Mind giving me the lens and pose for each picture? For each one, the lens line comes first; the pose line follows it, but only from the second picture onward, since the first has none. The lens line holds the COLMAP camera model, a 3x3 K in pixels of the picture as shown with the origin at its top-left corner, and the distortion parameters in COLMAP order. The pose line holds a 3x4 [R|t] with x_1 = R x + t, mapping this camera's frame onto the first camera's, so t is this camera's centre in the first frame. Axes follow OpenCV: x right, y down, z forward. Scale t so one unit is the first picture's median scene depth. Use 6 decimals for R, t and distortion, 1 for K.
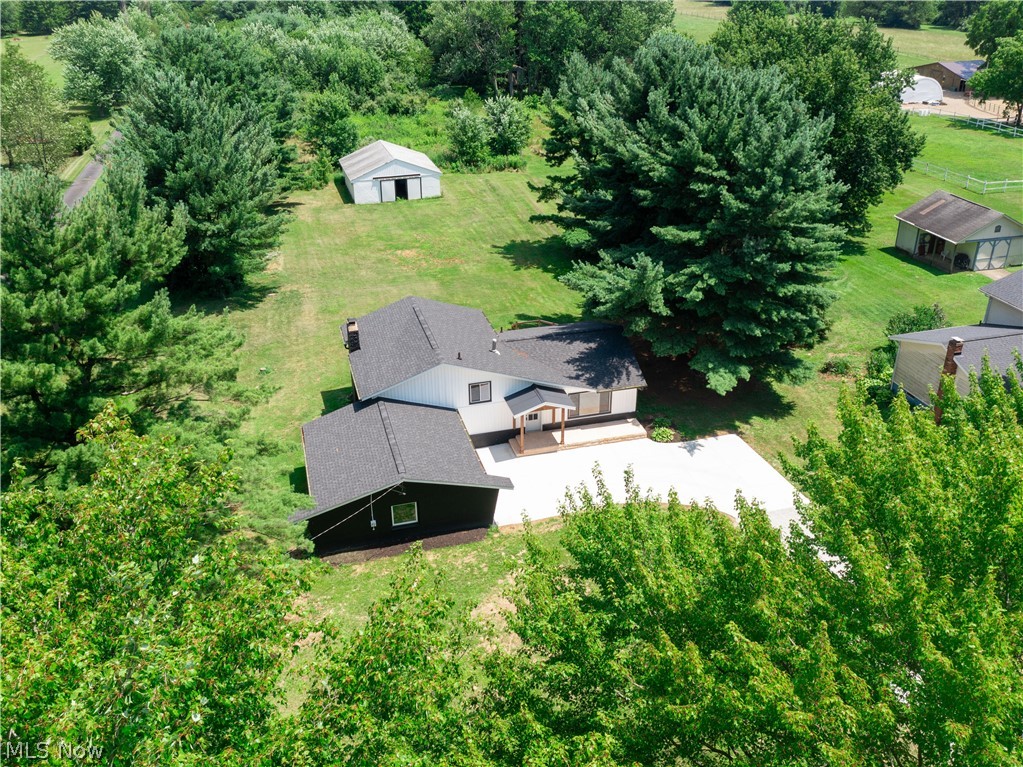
lens RADIAL K [[909.3, 0, 511.0], [0, 909.3, 381.9], [0, 0, 1]] dist [-0.016890, 0.016346]
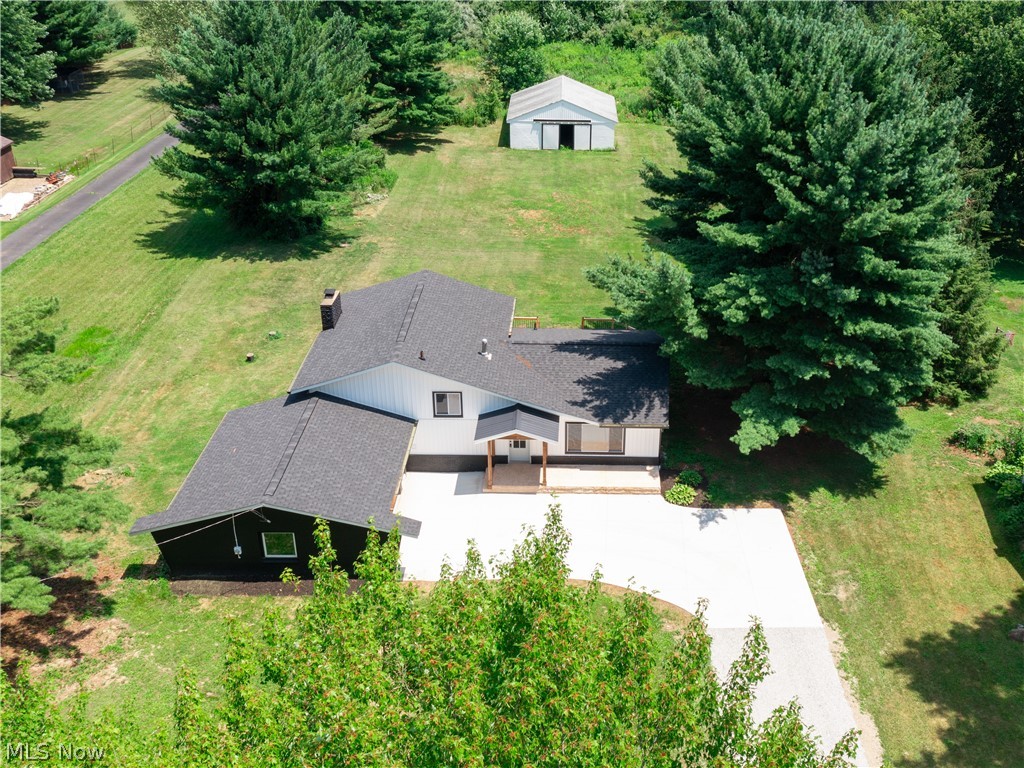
lens RADIAL K [[1045.4, 0, 619.7], [0, 1045.4, 354.3], [0, 0, 1]] dist [-0.004591, 0.000000]
pose [[0.970665, 0.141817, -0.194157, 0.258784], [-0.142178, 0.989767, 0.012148, -0.058467], [0.193893, 0.015813, 0.980895, 0.124833]]
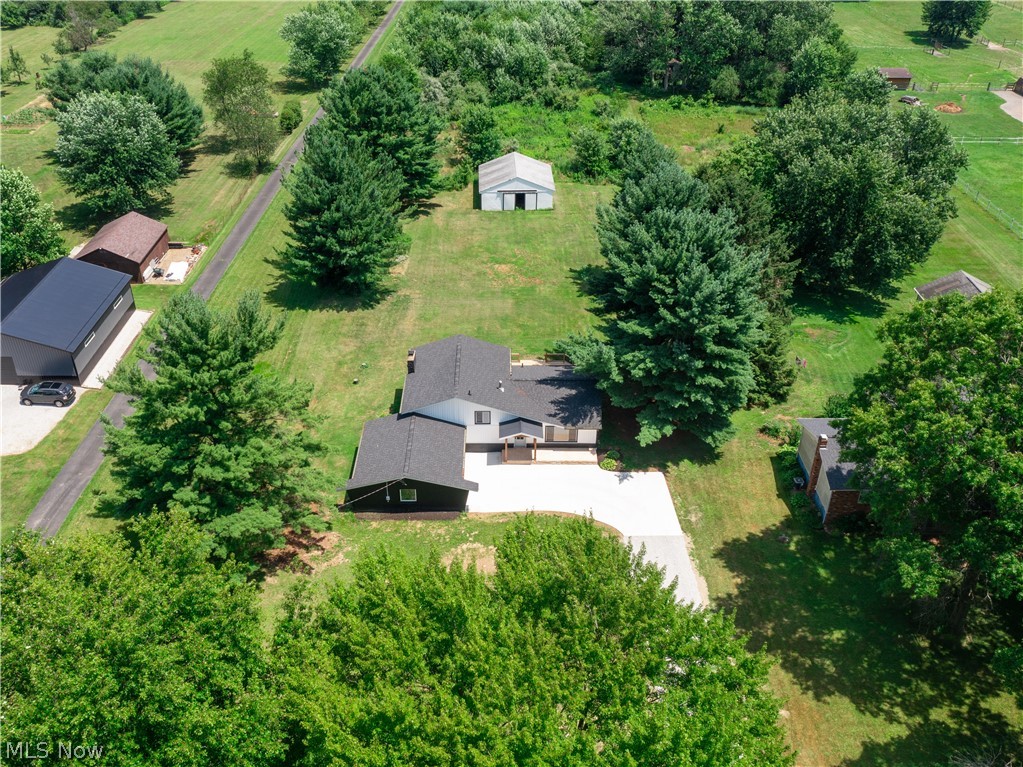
lens RADIAL K [[909.3, 0, 476.2], [0, 909.3, 381.5], [0, 0, 1]] dist [-0.016890, 0.016346]
pose [[0.959095, 0.149470, -0.240406, 0.277591], [-0.123882, 0.985217, 0.118324, -0.201520], [0.254538, -0.083702, 0.963434, -0.385478]]
